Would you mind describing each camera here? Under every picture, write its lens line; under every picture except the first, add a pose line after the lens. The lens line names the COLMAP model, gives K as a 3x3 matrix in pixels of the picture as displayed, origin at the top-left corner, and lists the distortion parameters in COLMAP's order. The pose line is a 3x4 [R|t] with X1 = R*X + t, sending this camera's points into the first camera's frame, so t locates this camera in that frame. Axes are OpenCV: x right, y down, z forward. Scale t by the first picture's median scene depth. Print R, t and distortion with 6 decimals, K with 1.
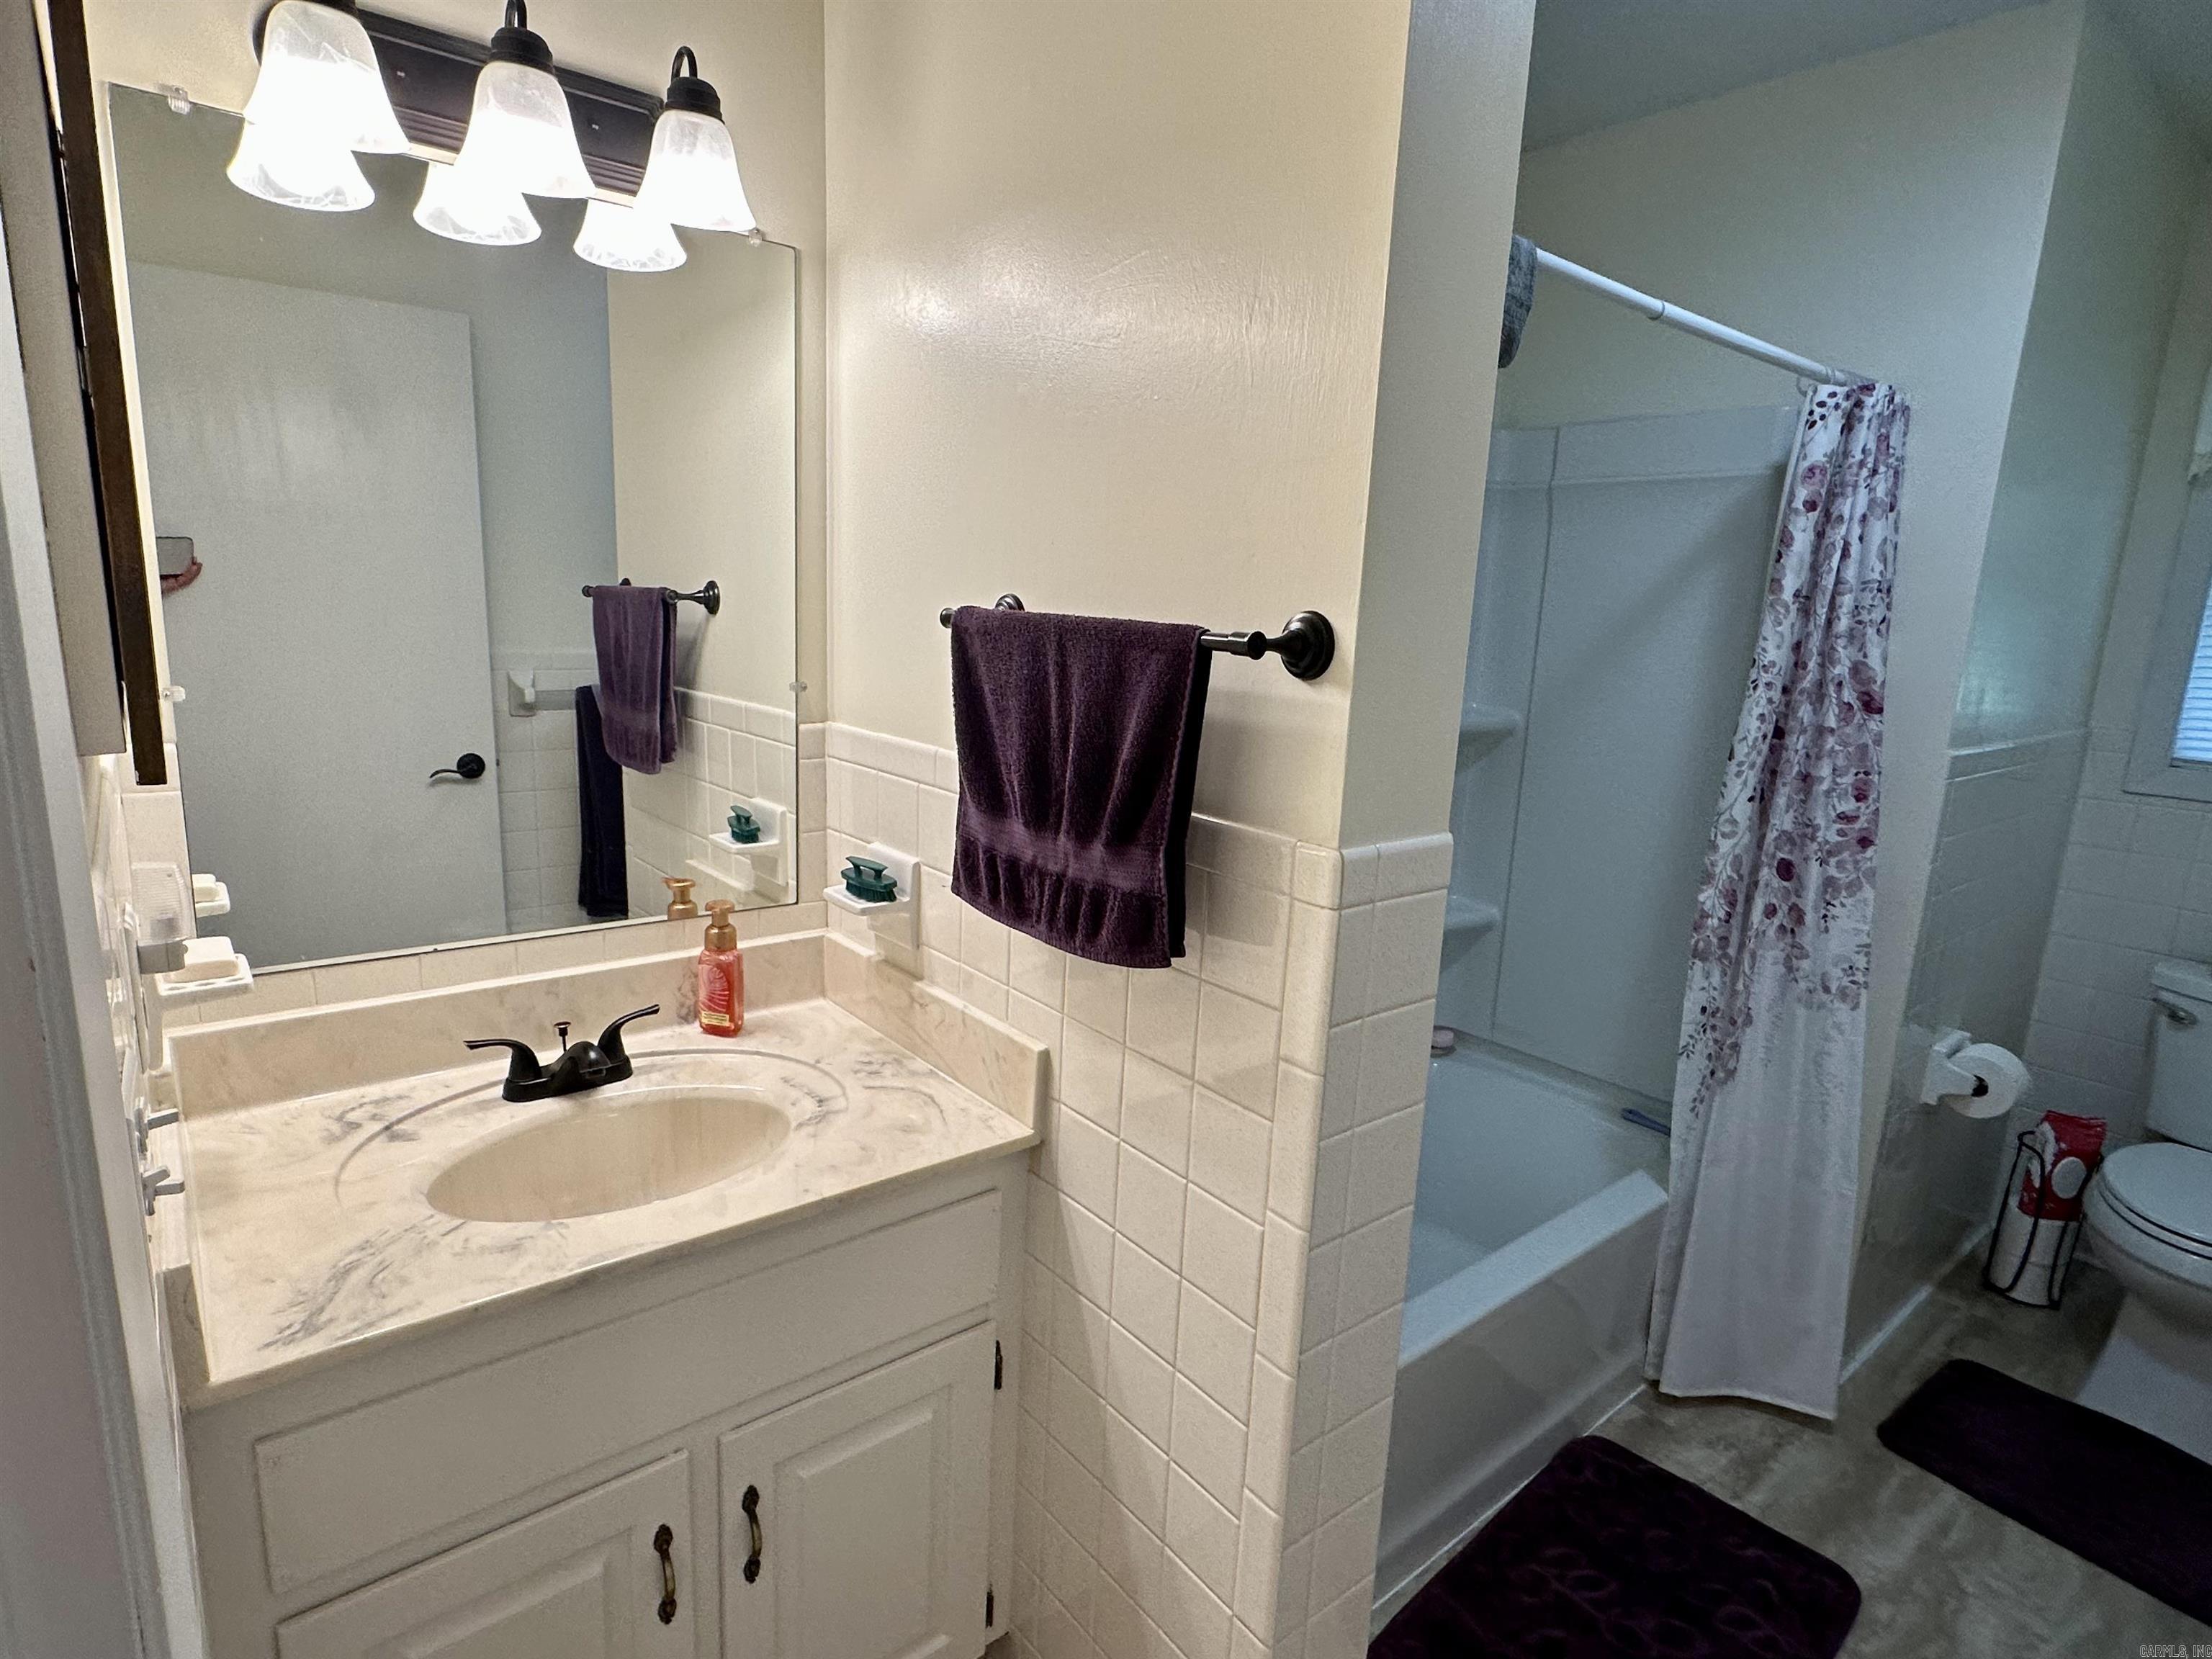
lens RADIAL K [[1163.2, 0, 1107.2], [0, 1163.2, 832.0], [0, 0, 1]] dist [-0.006706, 0.002166]
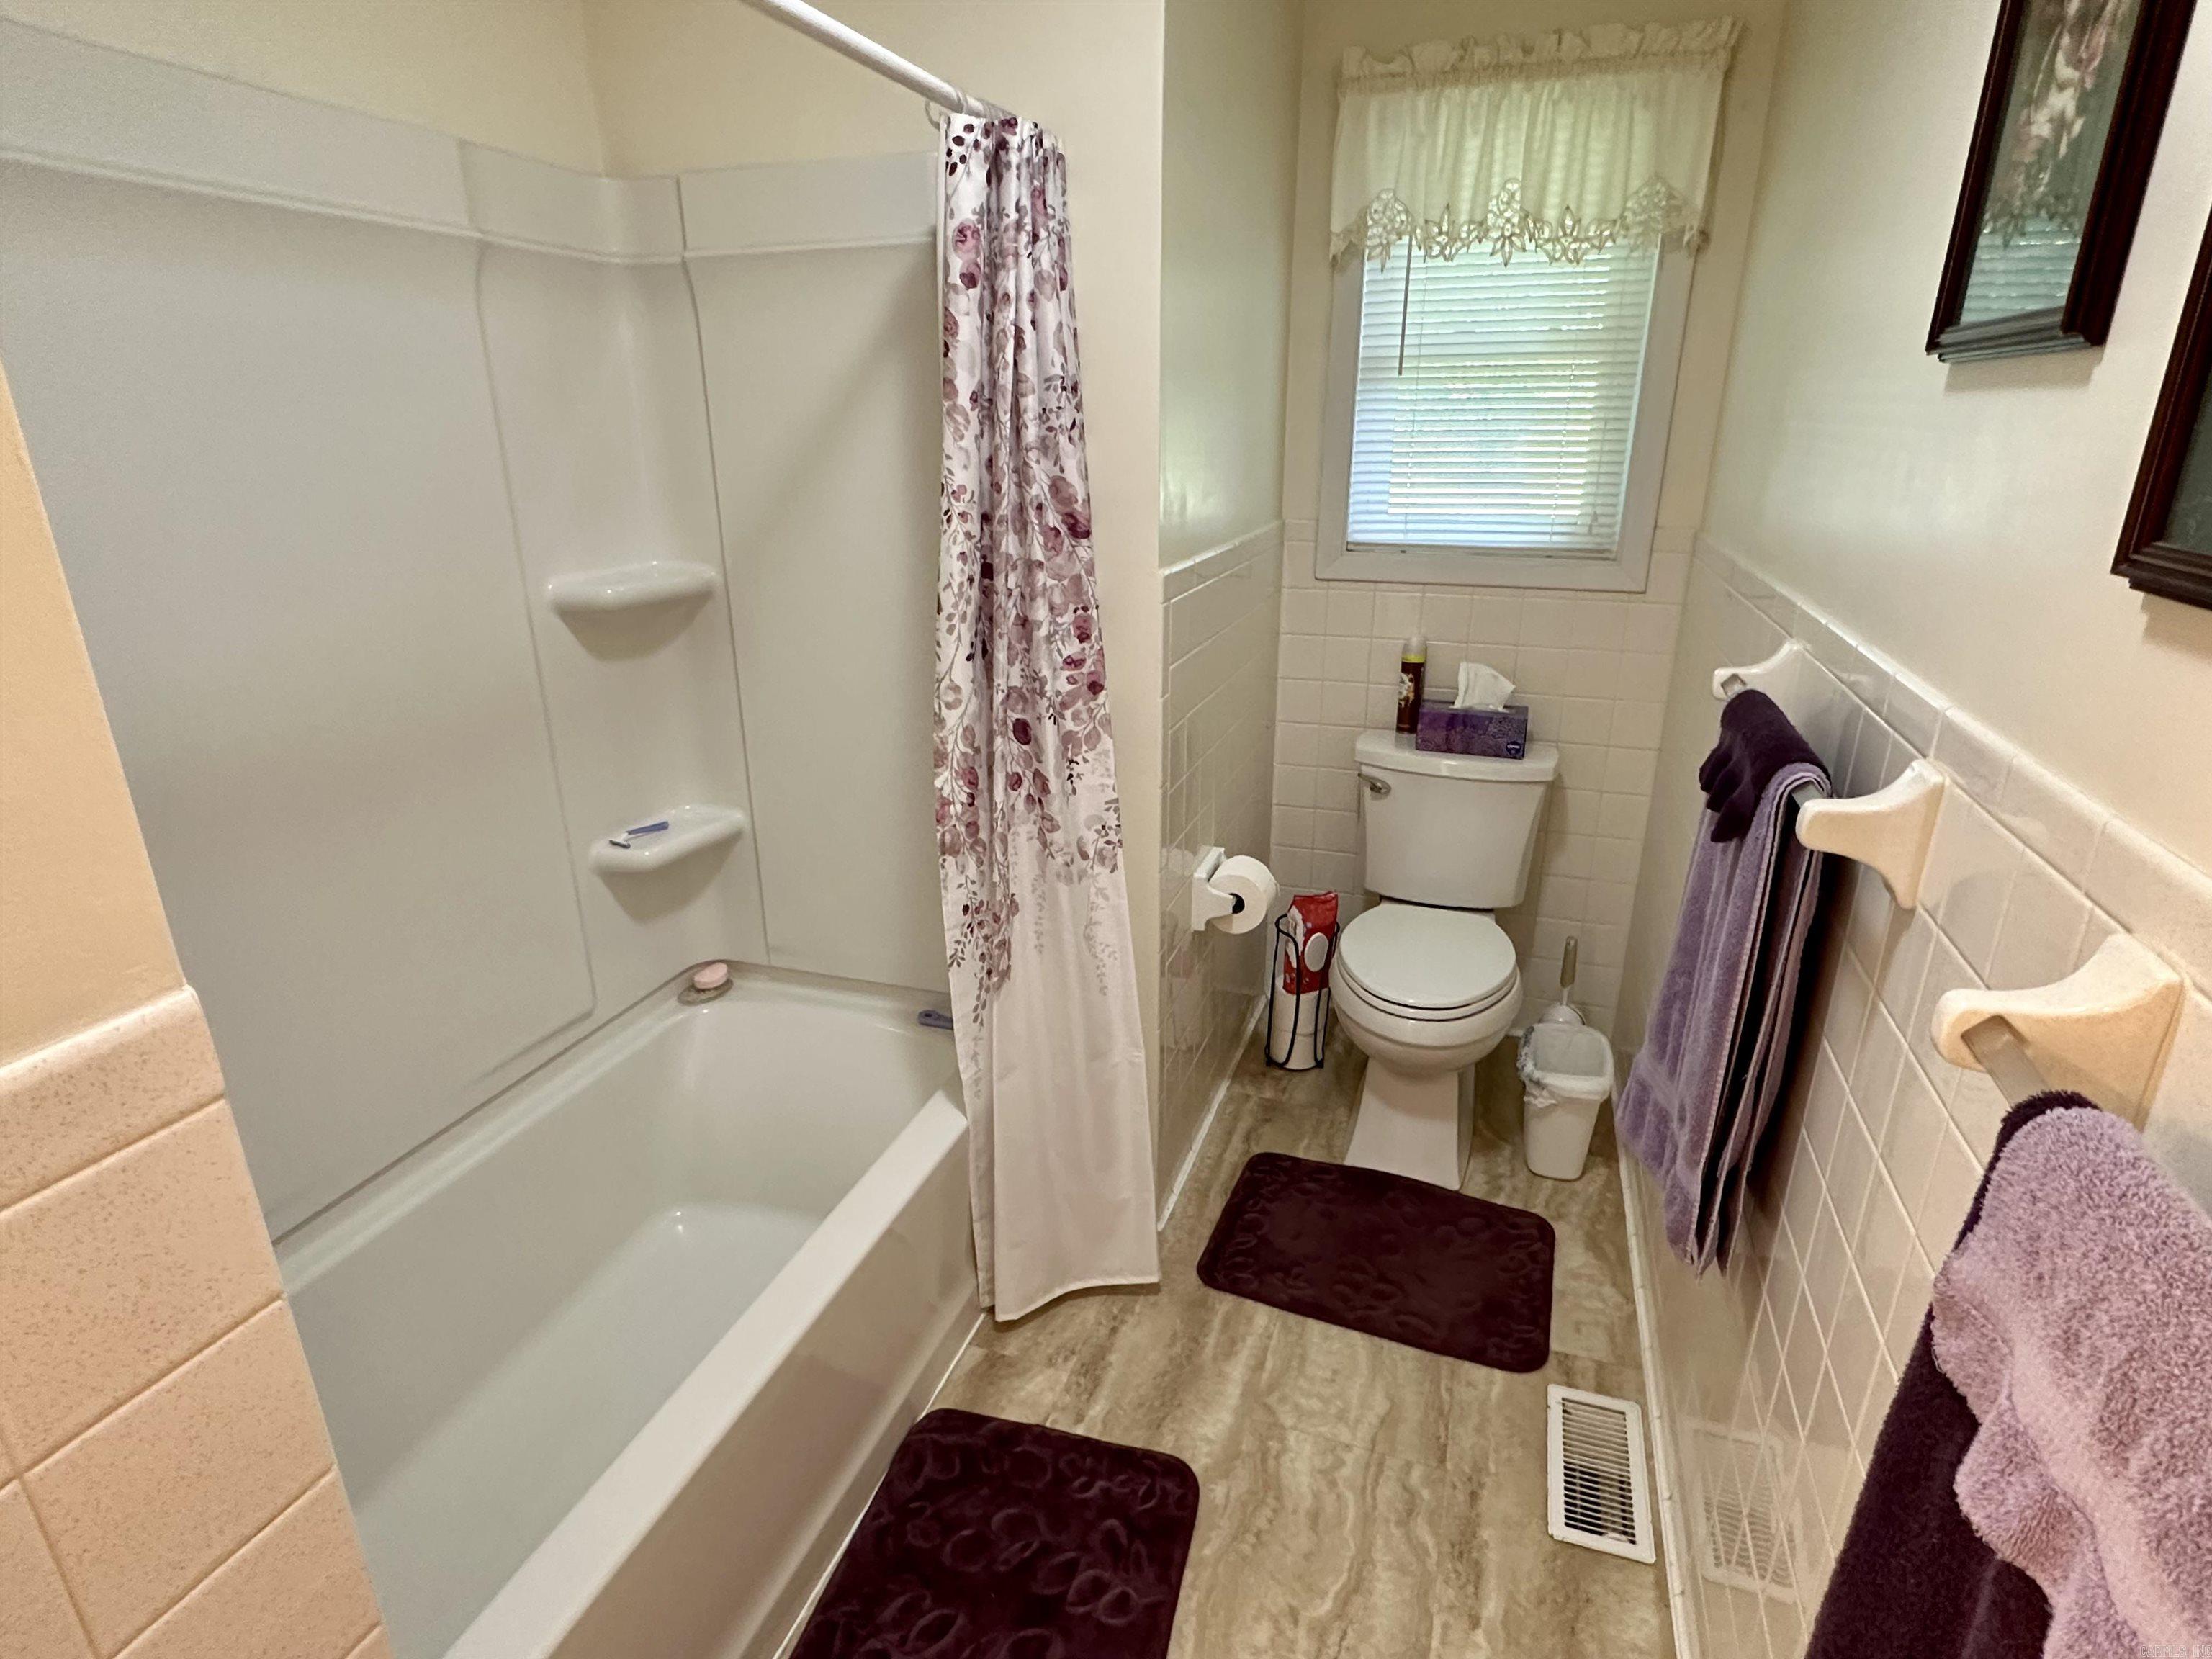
lens RADIAL K [[1163.2, 0, 1106.4], [0, 1163.2, 829.4], [0, 0, 1]] dist [-0.006706, 0.002166]
pose [[0.848699, -0.220215, 0.480849, 0.207427], [0.145793, 0.971377, 0.187537, -0.049301], [-0.508384, -0.089058, 0.856513, 0.225656]]
